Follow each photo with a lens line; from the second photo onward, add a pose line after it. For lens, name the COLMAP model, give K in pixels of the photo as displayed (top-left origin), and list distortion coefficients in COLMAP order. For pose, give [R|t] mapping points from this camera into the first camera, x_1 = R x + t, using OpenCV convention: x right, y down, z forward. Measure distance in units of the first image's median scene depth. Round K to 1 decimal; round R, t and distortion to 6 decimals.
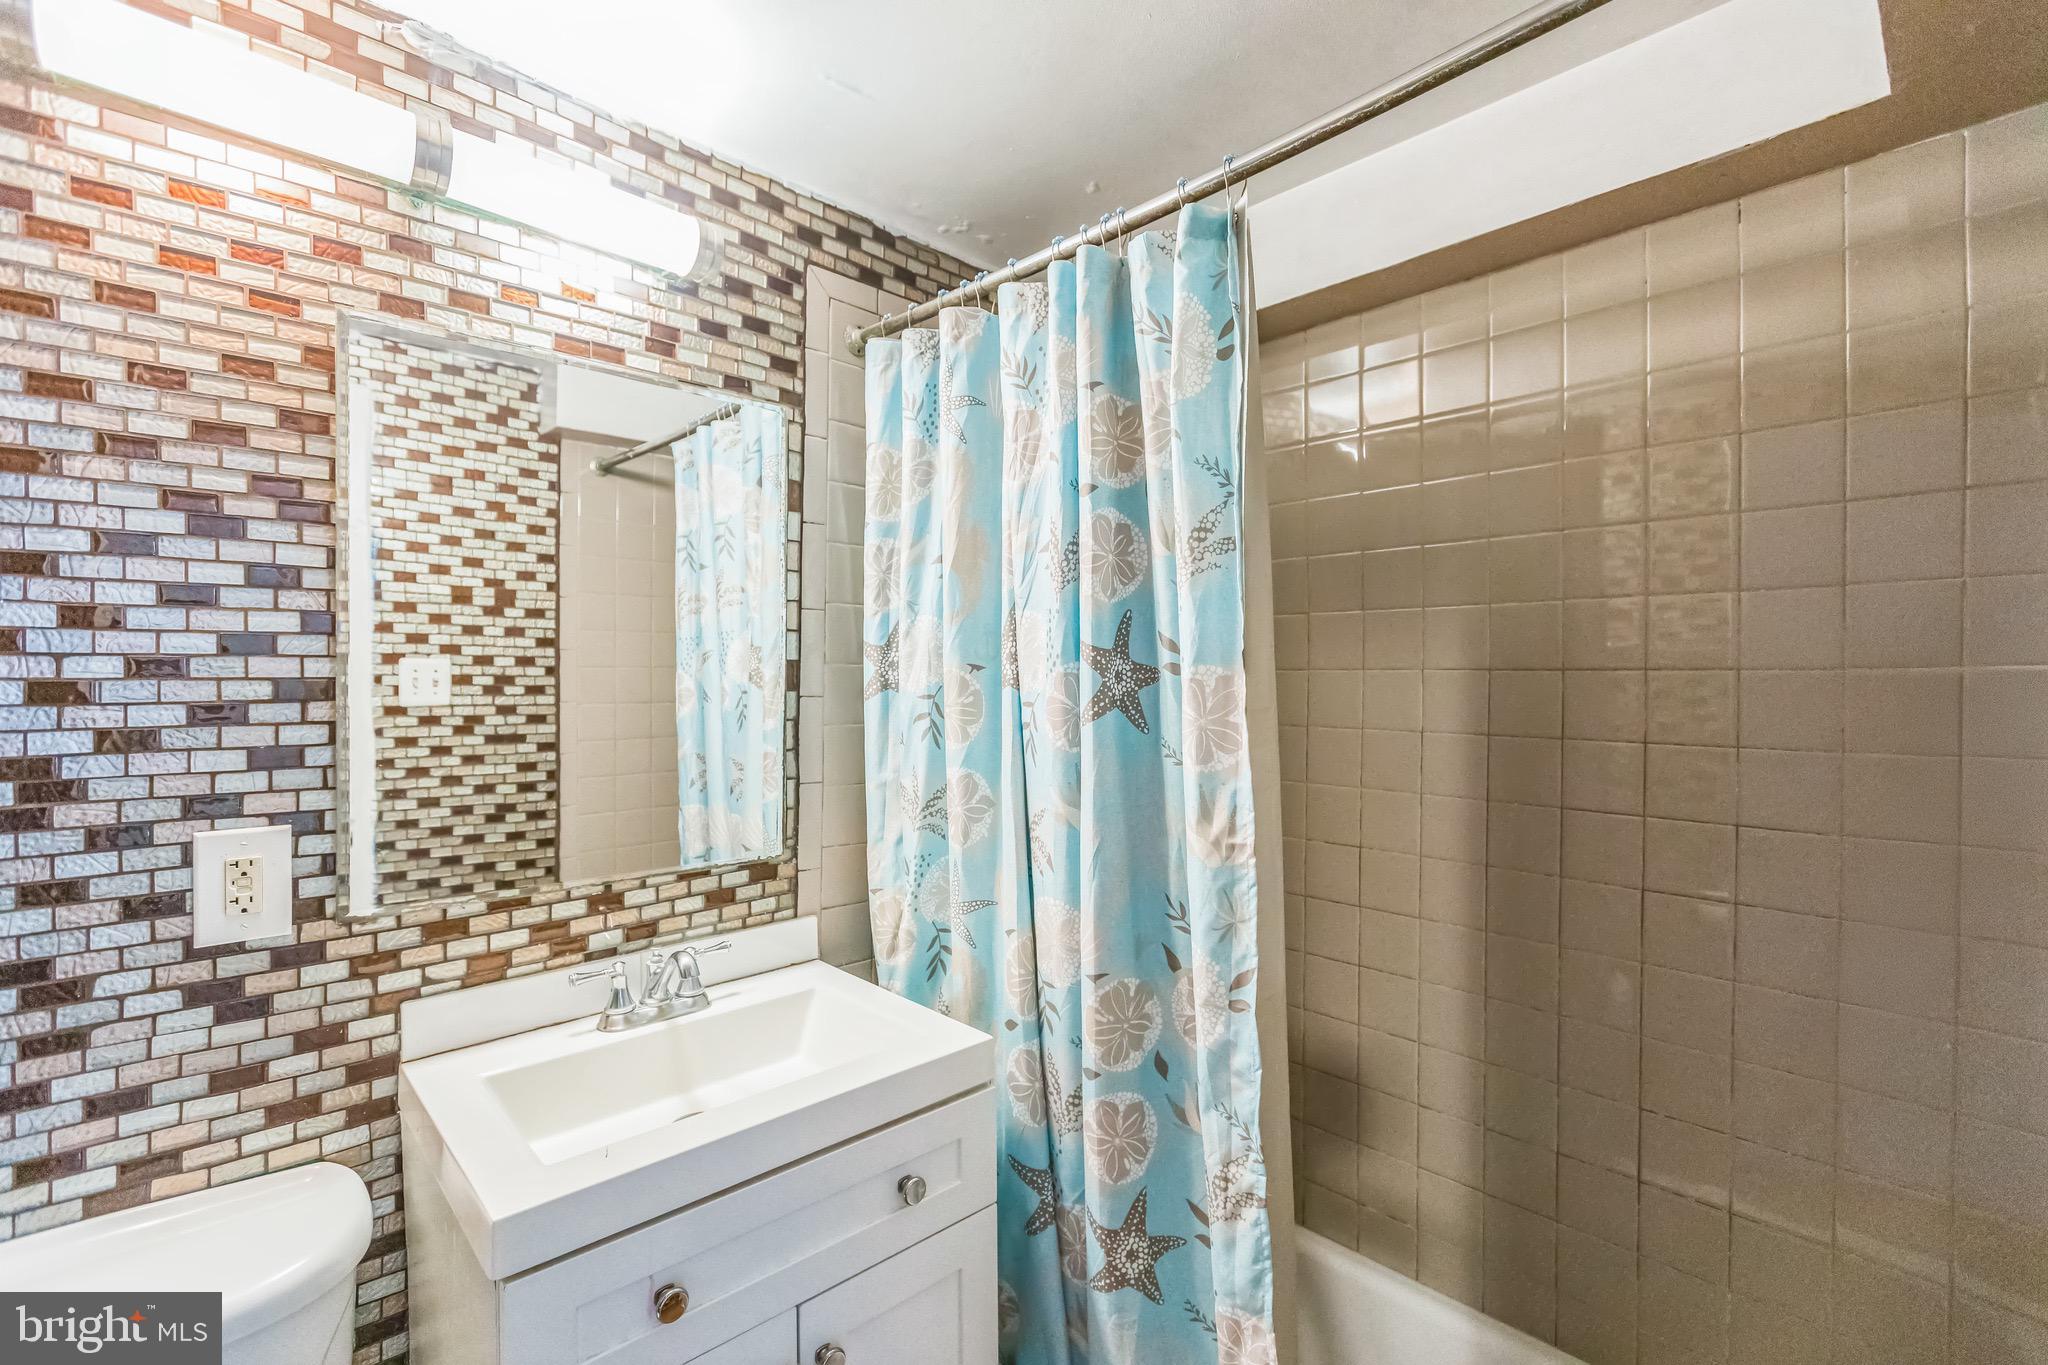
lens RADIAL K [[918.0, 0, 1015.6], [0, 918.0, 681.2], [0, 0, 1]] dist [-0.001817, -0.000404]
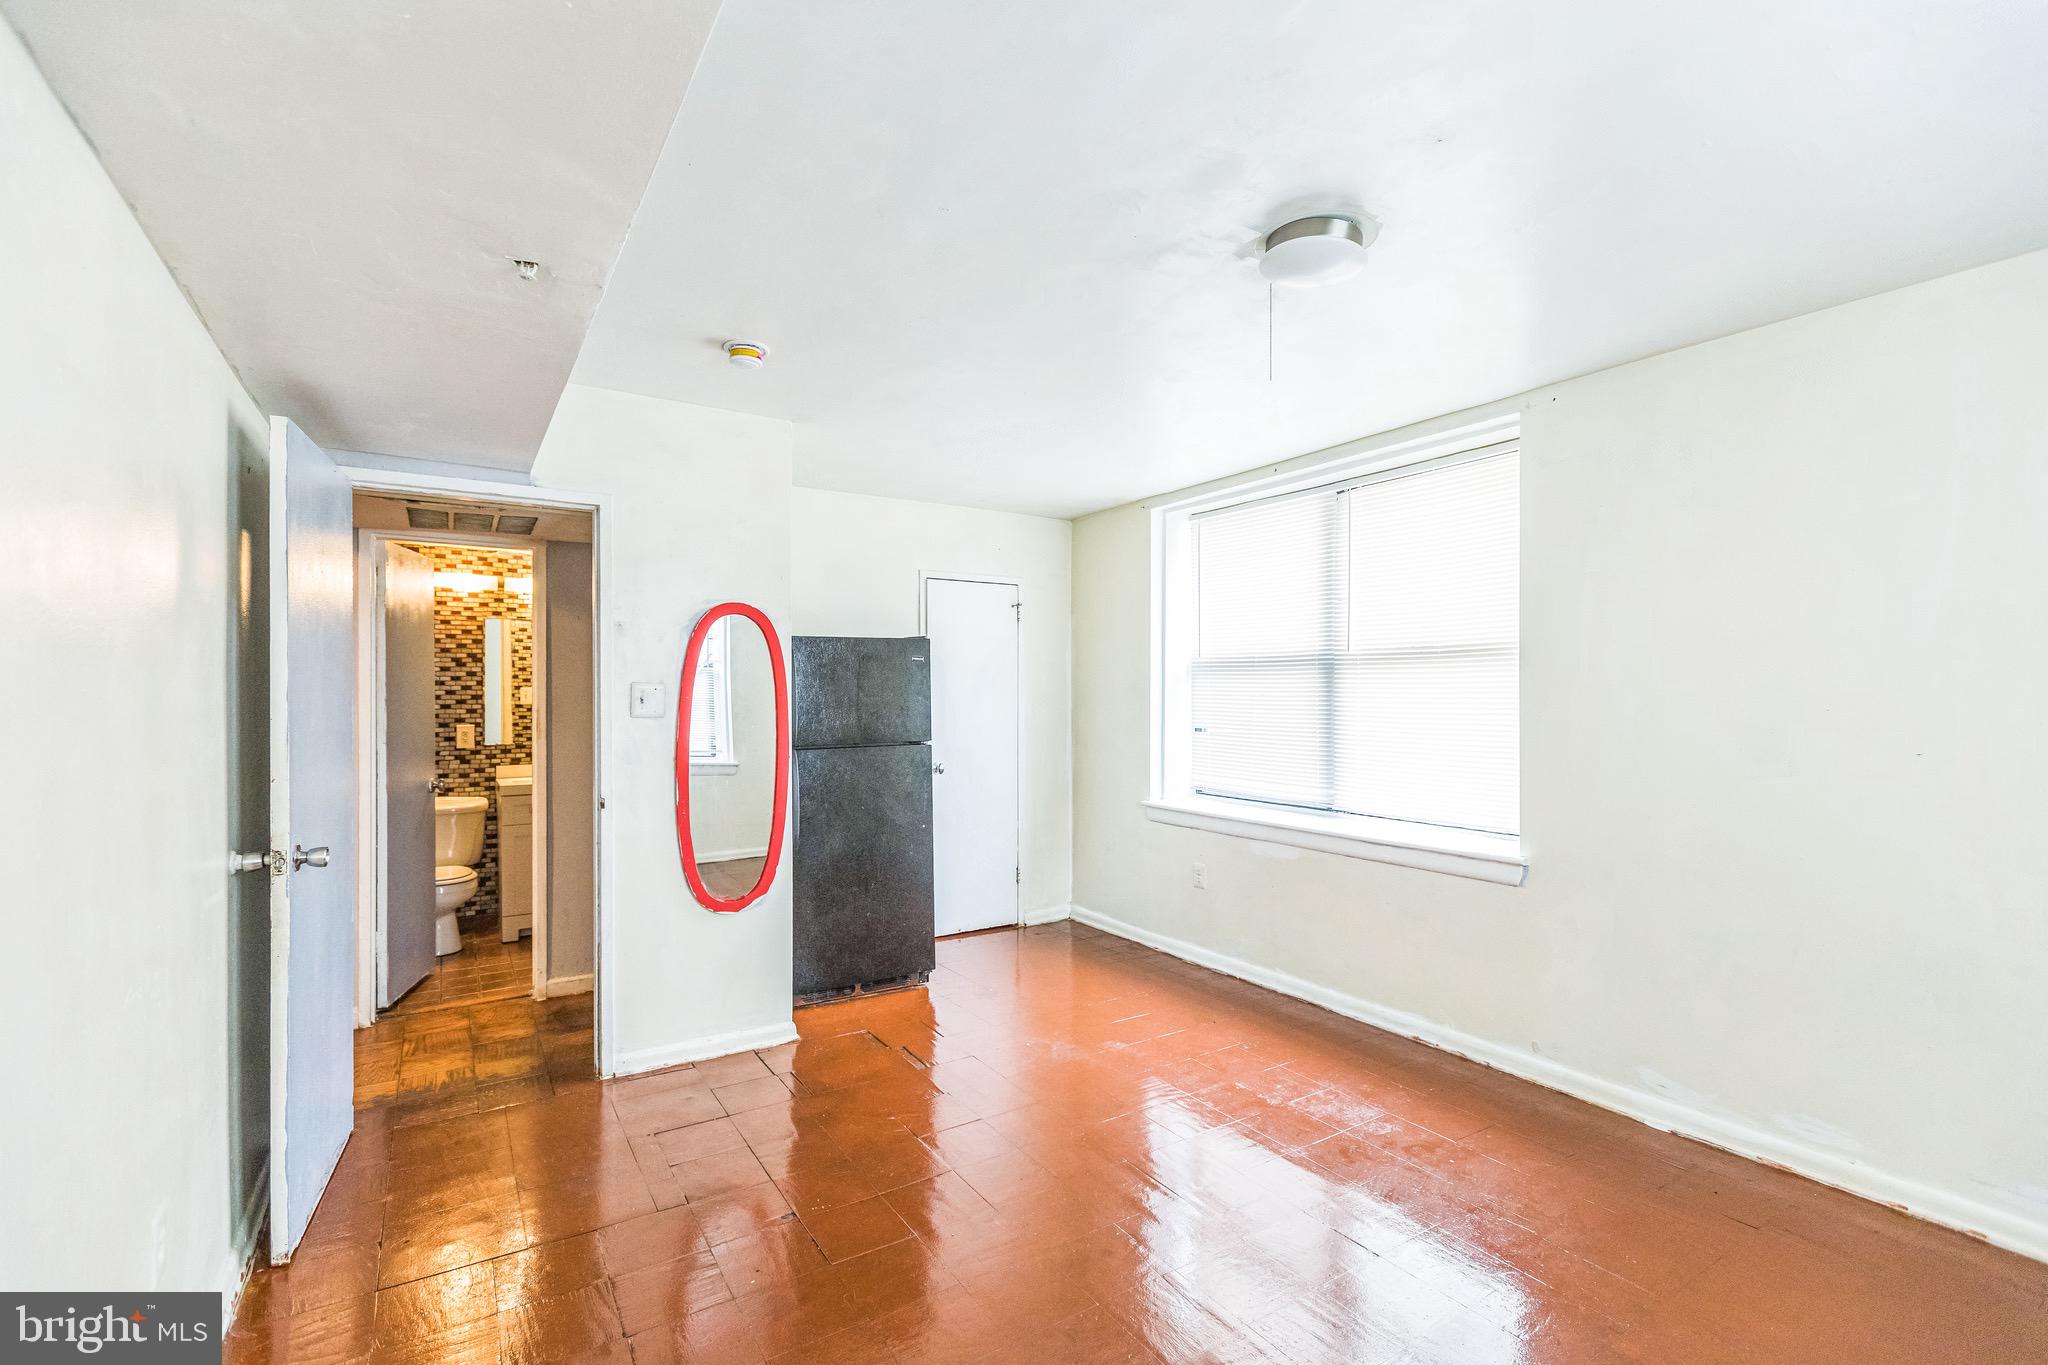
lens RADIAL K [[918.0, 0, 1026.4], [0, 918.0, 692.2], [0, 0, 1]] dist [-0.001817, -0.000404]
pose [[0.984792, 0.000424, -0.173739, 2.929454], [-0.001504, 0.999980, -0.006089, 0.008963], [0.173733, 0.006257, 0.984773, -3.272781]]
